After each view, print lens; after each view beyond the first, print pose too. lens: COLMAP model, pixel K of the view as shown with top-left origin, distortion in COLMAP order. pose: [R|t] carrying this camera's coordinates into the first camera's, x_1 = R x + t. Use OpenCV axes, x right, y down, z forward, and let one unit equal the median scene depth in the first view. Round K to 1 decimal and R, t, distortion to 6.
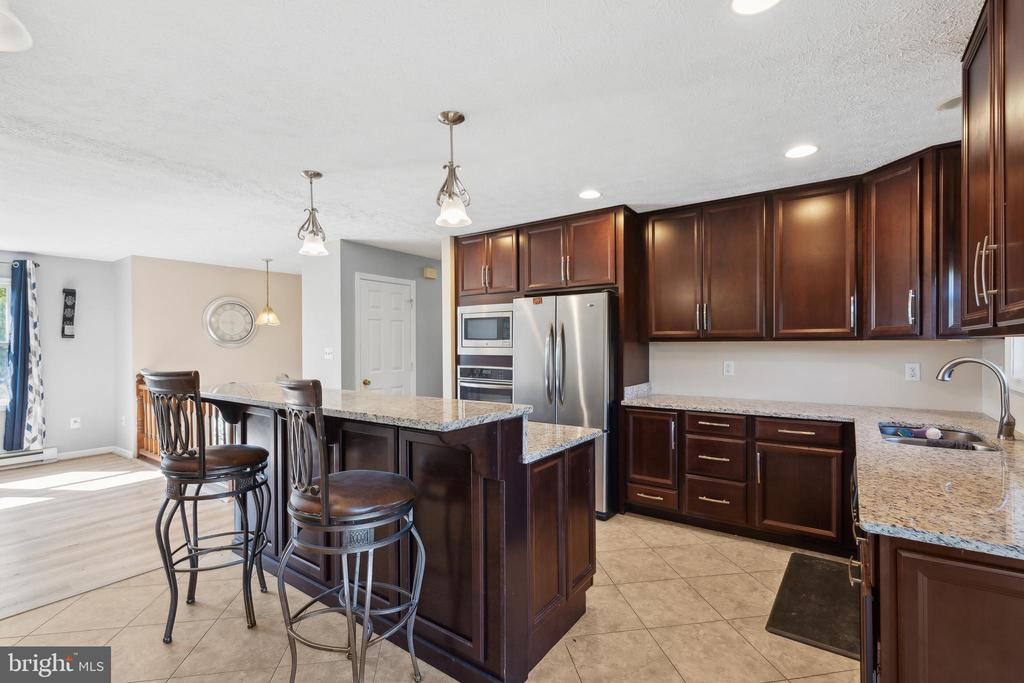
lens RADIAL K [[463.1, 0, 513.2], [0, 463.1, 344.4], [0, 0, 1]] dist [-0.002359, 0.000166]
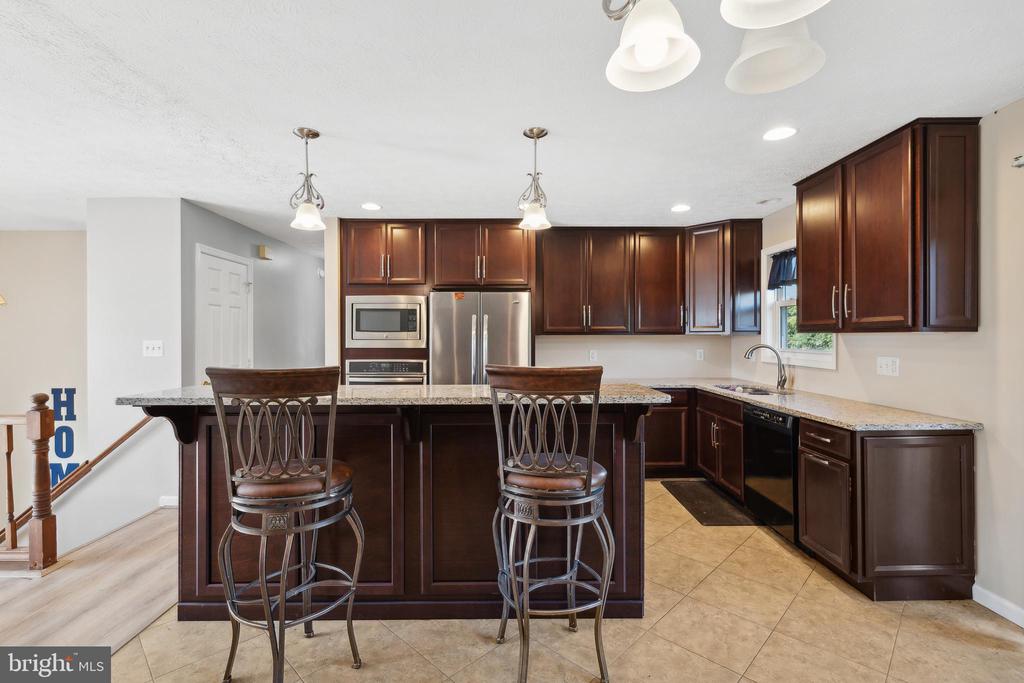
lens RADIAL K [[465.7, 0, 512.8], [0, 465.7, 335.0], [0, 0, 1]] dist [-0.000532, 0.000139]
pose [[0.804456, 0.006498, 0.593977, -0.437306], [-0.001545, 0.999960, -0.008847, 0.004533], [-0.594010, 0.006200, 0.804434, 0.068794]]
